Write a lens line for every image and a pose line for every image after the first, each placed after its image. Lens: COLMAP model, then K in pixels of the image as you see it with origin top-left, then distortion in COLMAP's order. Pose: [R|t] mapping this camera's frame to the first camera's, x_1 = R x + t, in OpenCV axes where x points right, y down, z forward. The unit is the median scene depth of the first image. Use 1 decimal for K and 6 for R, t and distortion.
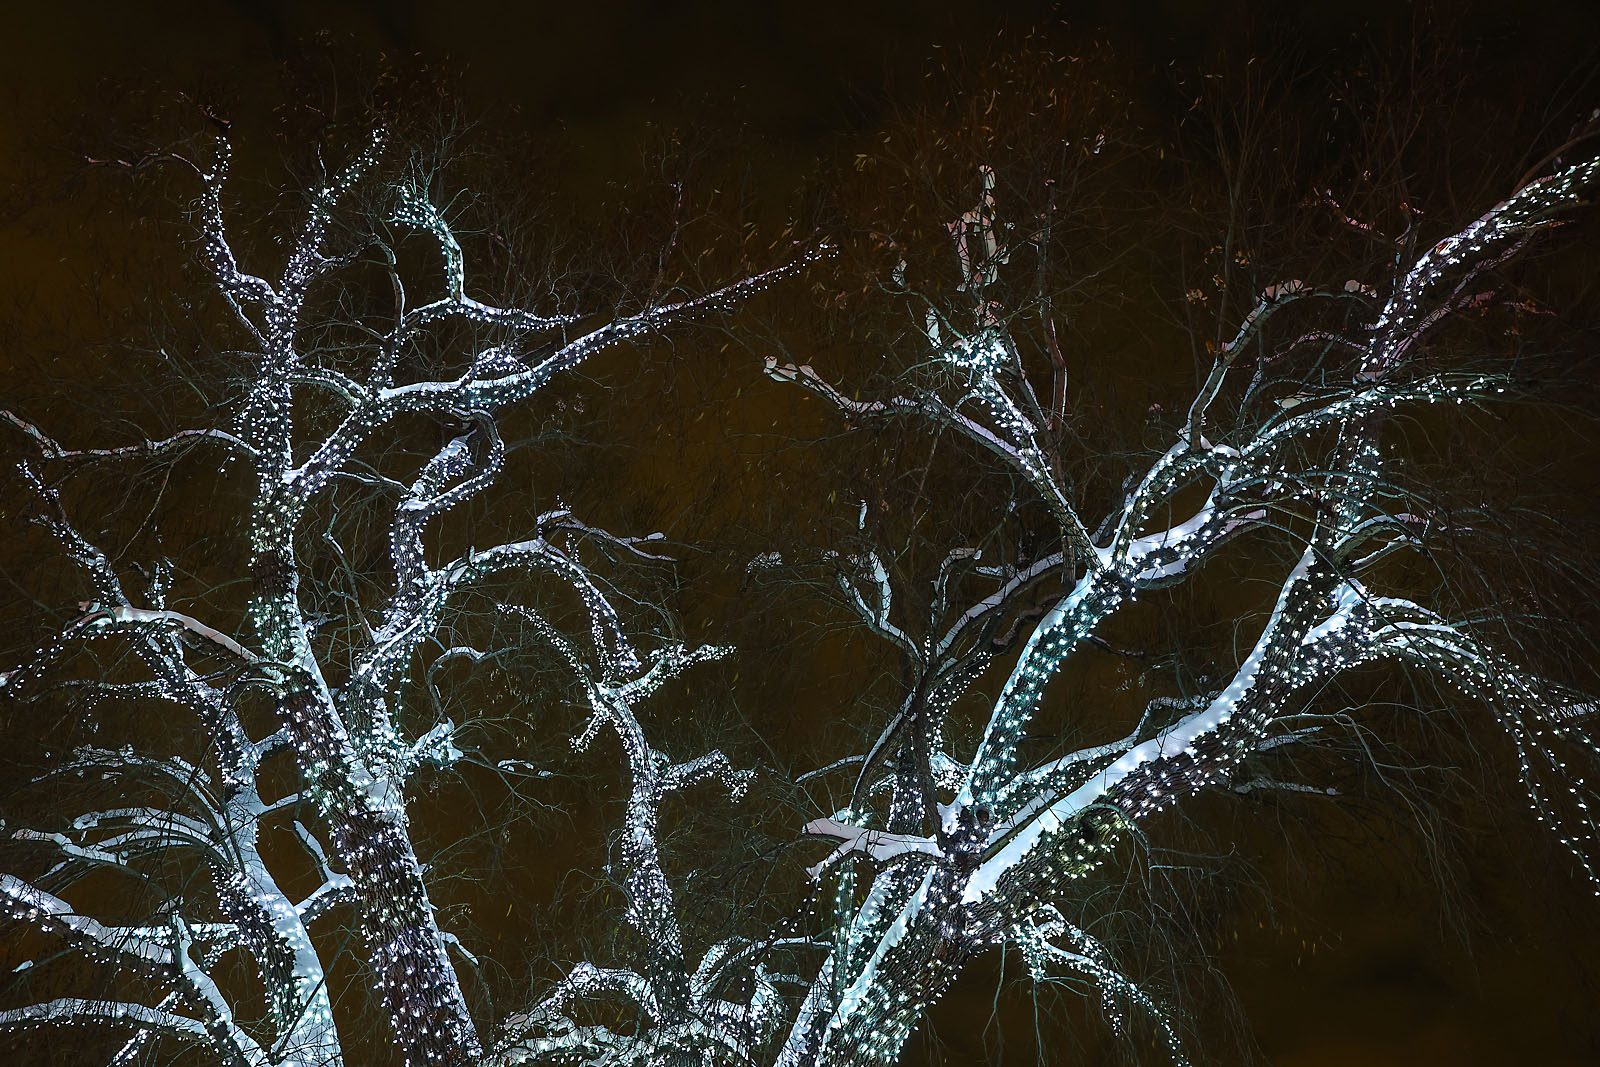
lens RADIAL K [[1224.2, 0, 800.0], [0, 1224.2, 533.5], [0, 0, 1]] dist [-0.005768, 0.004440]
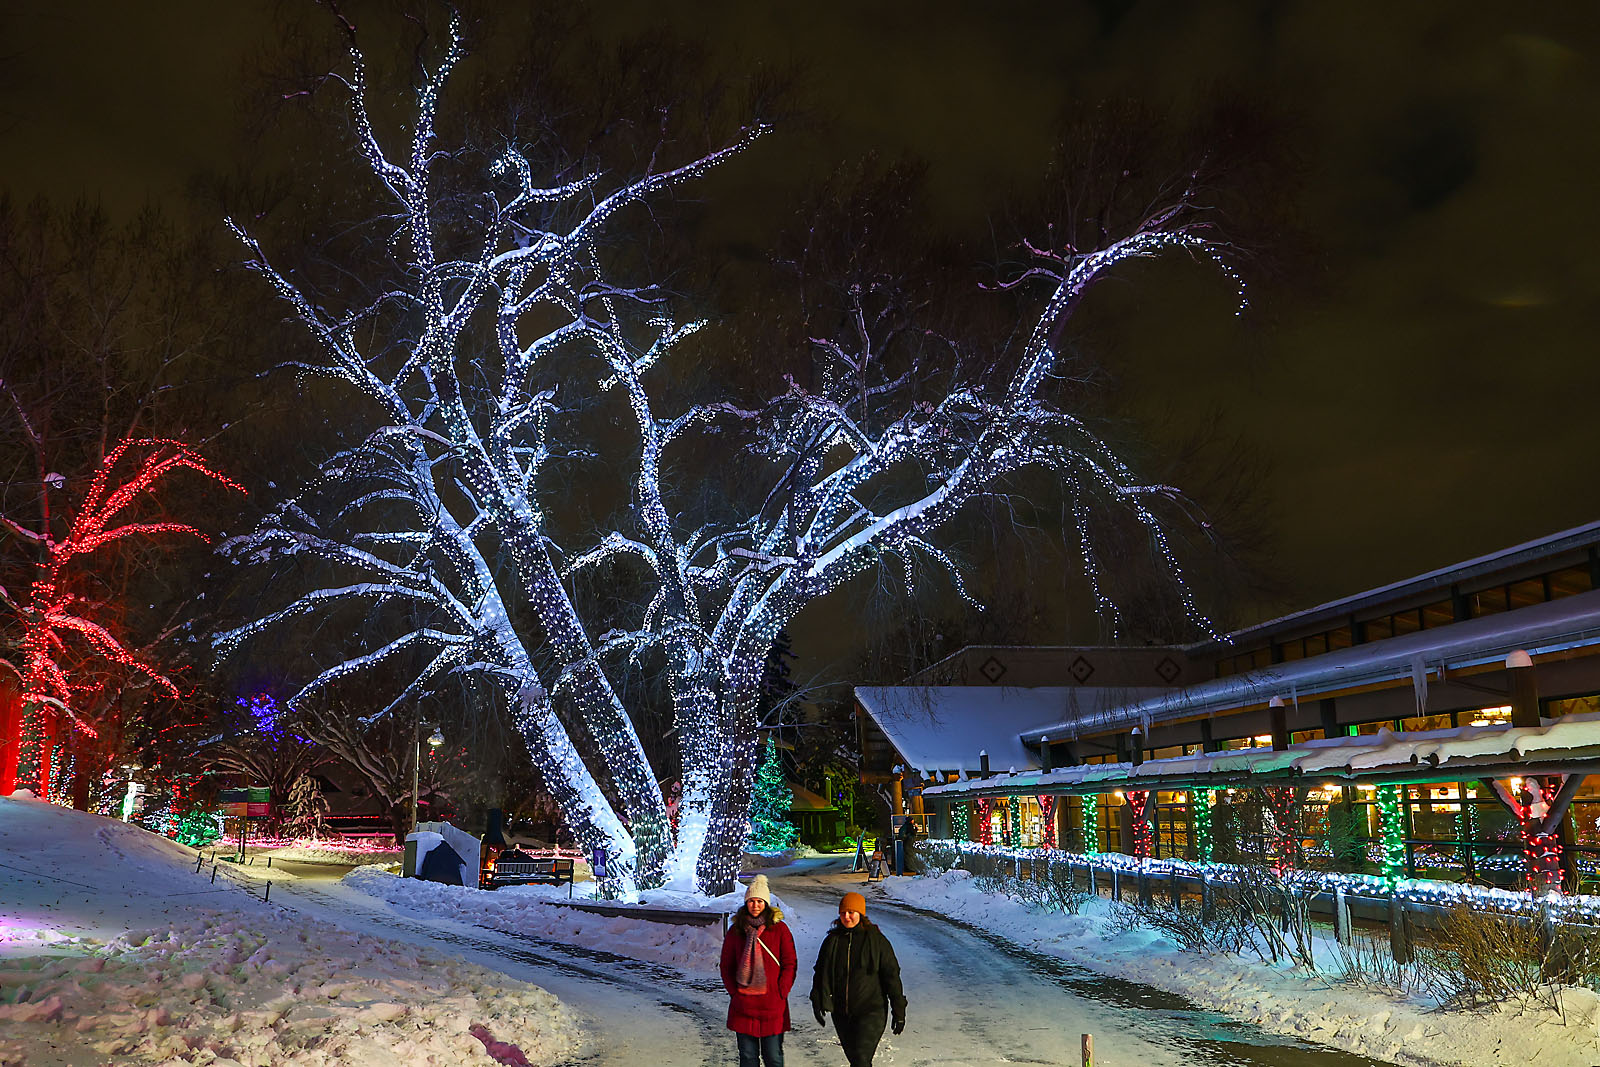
lens RADIAL K [[1254.8, 0, 800.0], [0, 1254.8, 533.5], [0, 0, 1]] dist [-0.069067, 0.001995]
pose [[0.999490, 0.029595, 0.011978, 0.084029], [-0.031709, 0.876392, 0.480553, -0.726476], [0.003724, -0.480688, 0.876884, -0.777636]]
